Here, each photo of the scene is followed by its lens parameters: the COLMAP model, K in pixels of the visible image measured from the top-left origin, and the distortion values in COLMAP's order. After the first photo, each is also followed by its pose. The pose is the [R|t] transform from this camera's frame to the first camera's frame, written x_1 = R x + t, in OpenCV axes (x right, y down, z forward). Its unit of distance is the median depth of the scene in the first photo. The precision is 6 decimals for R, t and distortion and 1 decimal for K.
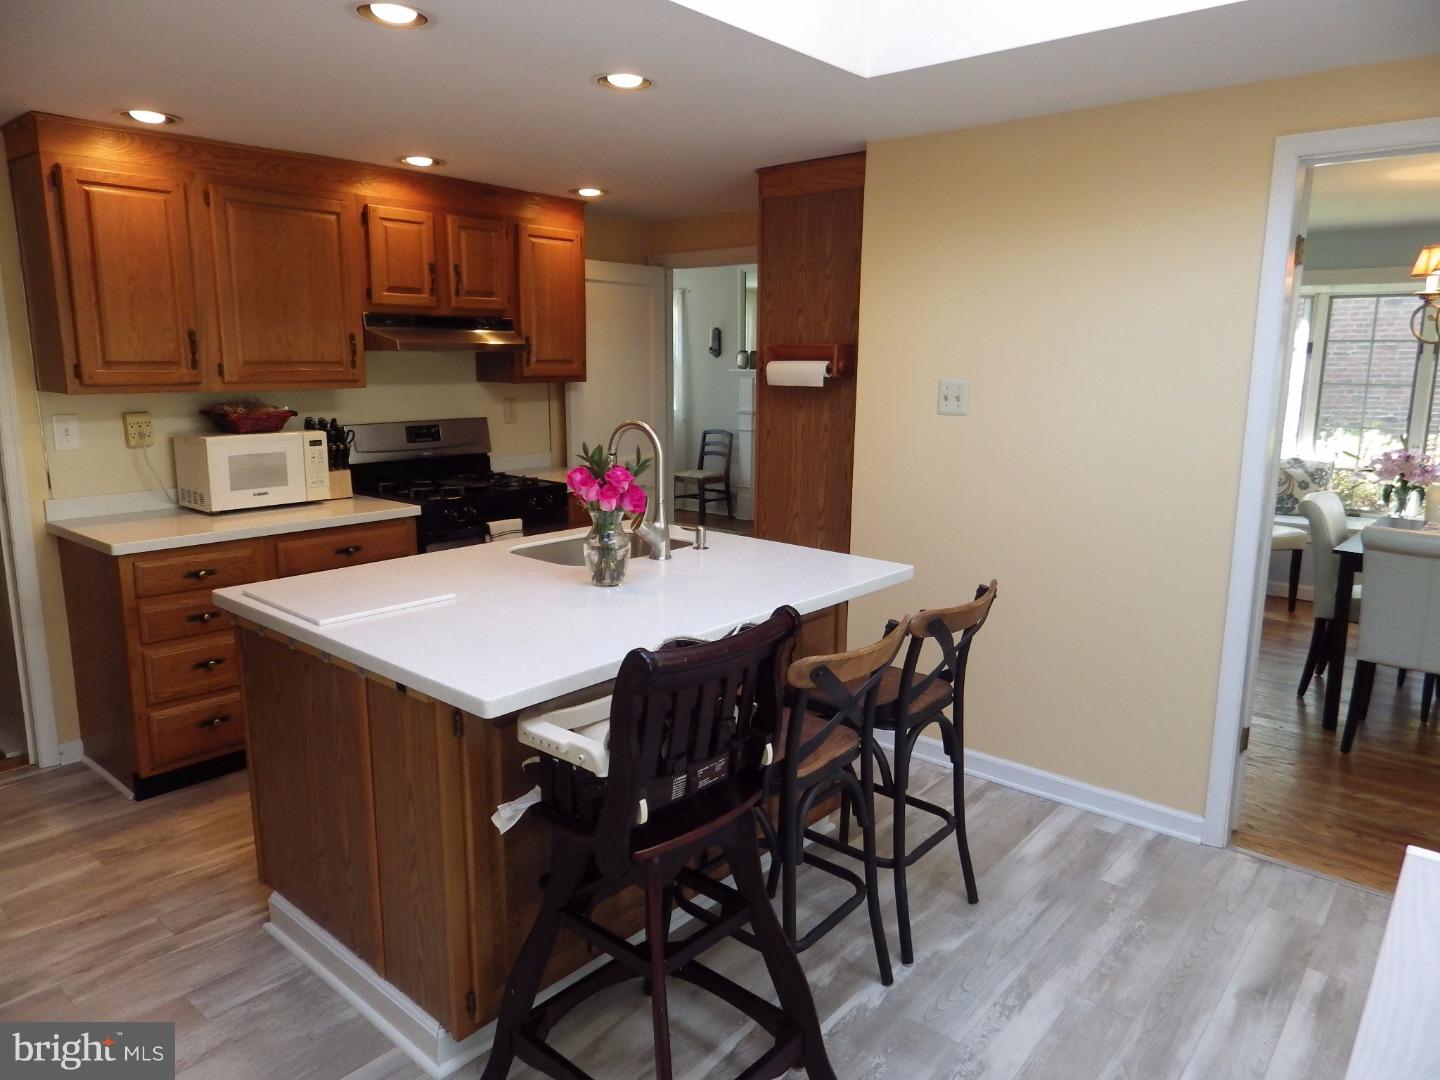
lens RADIAL K [[954.7, 0, 719.7], [0, 954.7, 529.4], [0, 0, 1]] dist [0.002017, 0.000425]
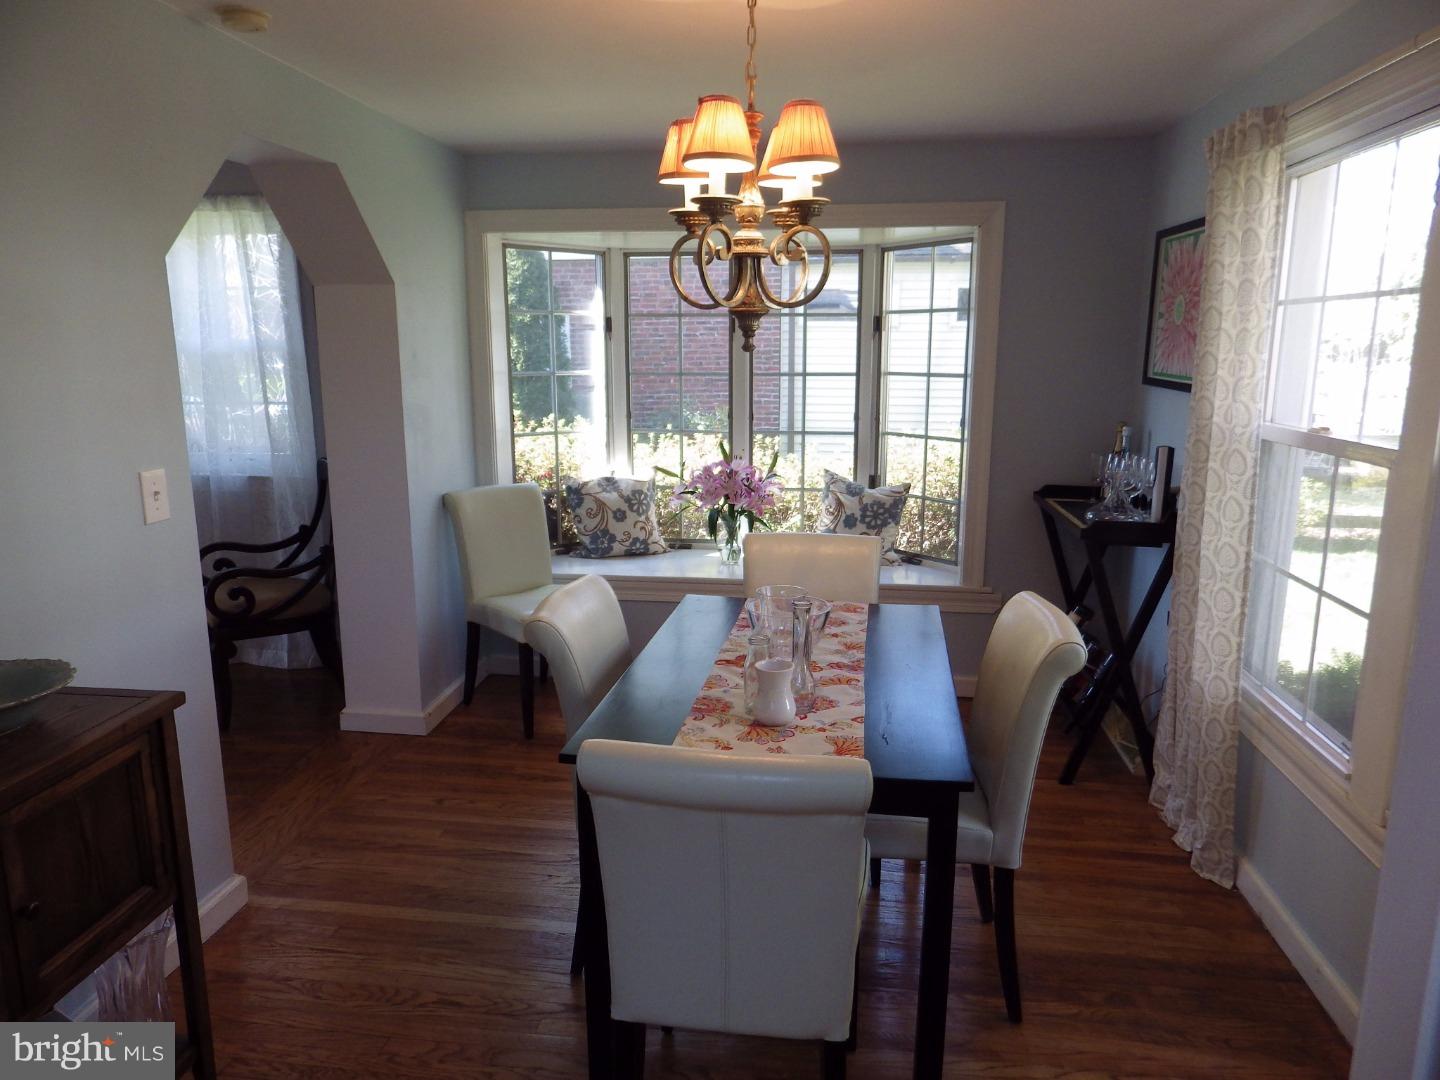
lens RADIAL K [[954.7, 0, 719.7], [0, 954.7, 529.4], [0, 0, 1]] dist [0.002017, 0.000425]
pose [[0.841040, -0.110639, 0.529538, 0.291512], [0.101516, 0.993751, 0.046397, -0.061521], [-0.531362, 0.014735, 0.847016, 0.348721]]
